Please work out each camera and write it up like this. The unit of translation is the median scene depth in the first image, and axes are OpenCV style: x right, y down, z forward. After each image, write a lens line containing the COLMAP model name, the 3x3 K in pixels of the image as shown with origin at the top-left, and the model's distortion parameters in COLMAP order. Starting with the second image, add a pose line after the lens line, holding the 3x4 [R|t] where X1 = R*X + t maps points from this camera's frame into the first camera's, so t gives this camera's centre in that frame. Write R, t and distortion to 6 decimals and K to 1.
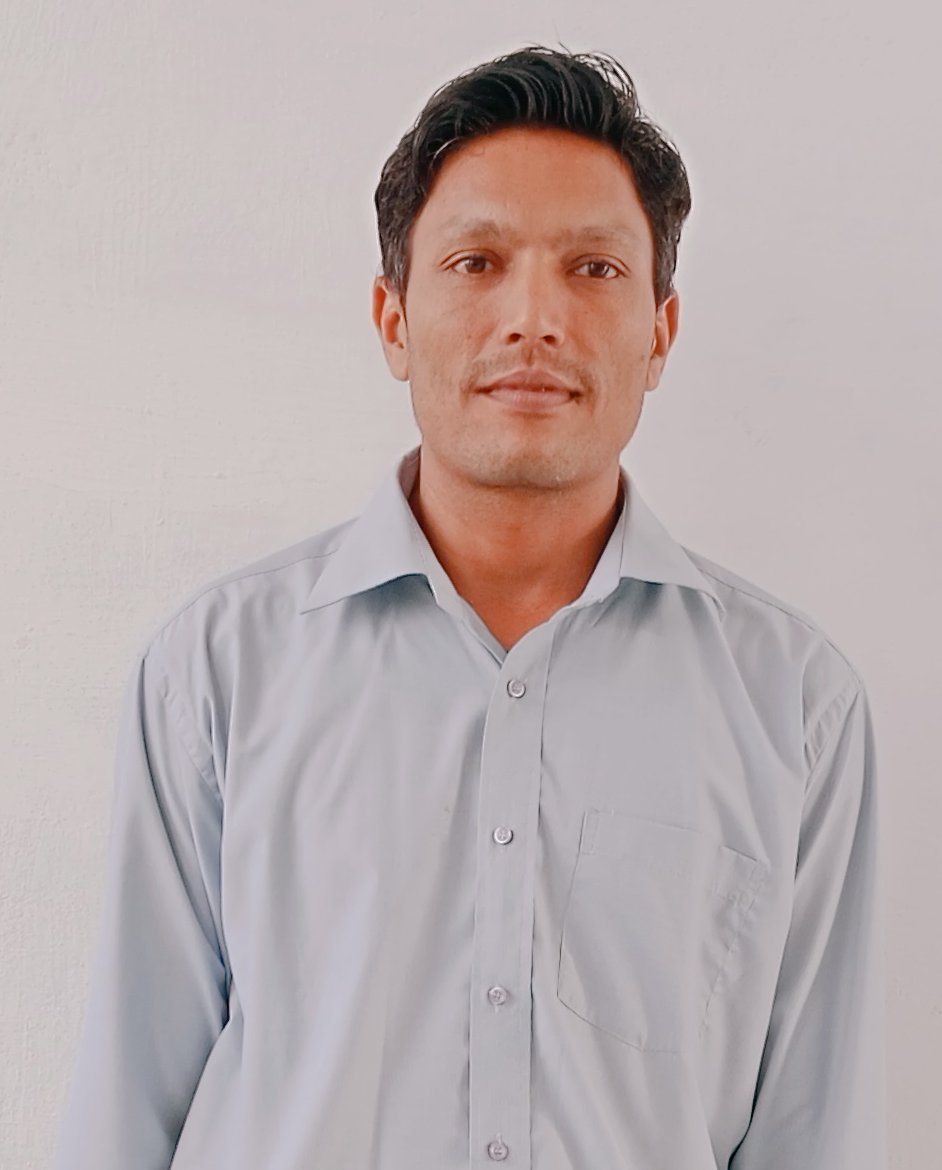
lens RADIAL K [[935.3, 0, 472.2], [0, 935.3, 580.1], [0, 0, 1]] dist [0.016365, -0.002863]
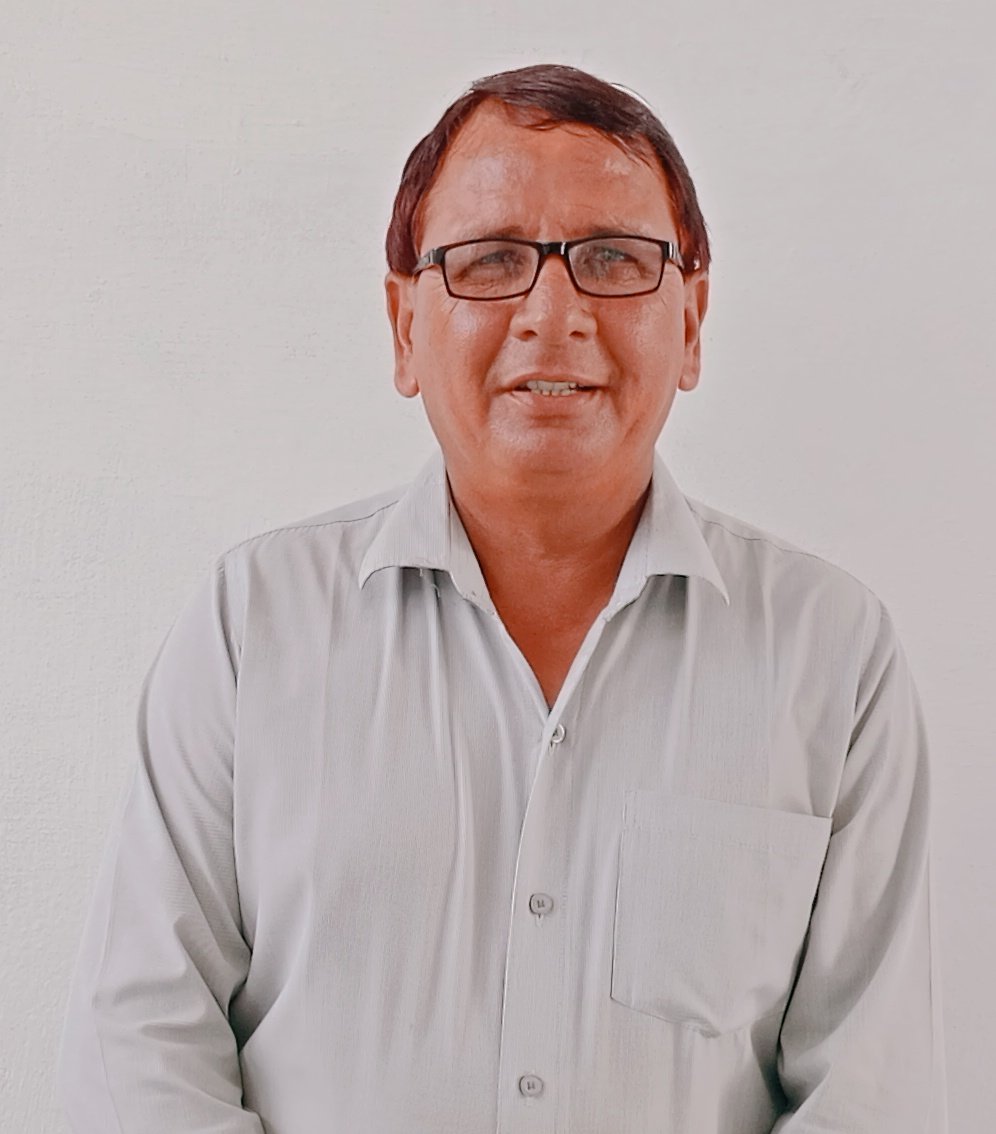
lens RADIAL K [[972.9, 0, 467.2], [0, 972.9, 656.4], [0, 0, 1]] dist [-0.005469, 0.024168]
pose [[0.999927, -0.000327, -0.012063, -0.081516], [0.000083, 0.999797, -0.020168, 0.459035], [0.012067, 0.020166, 0.999724, 0.003620]]
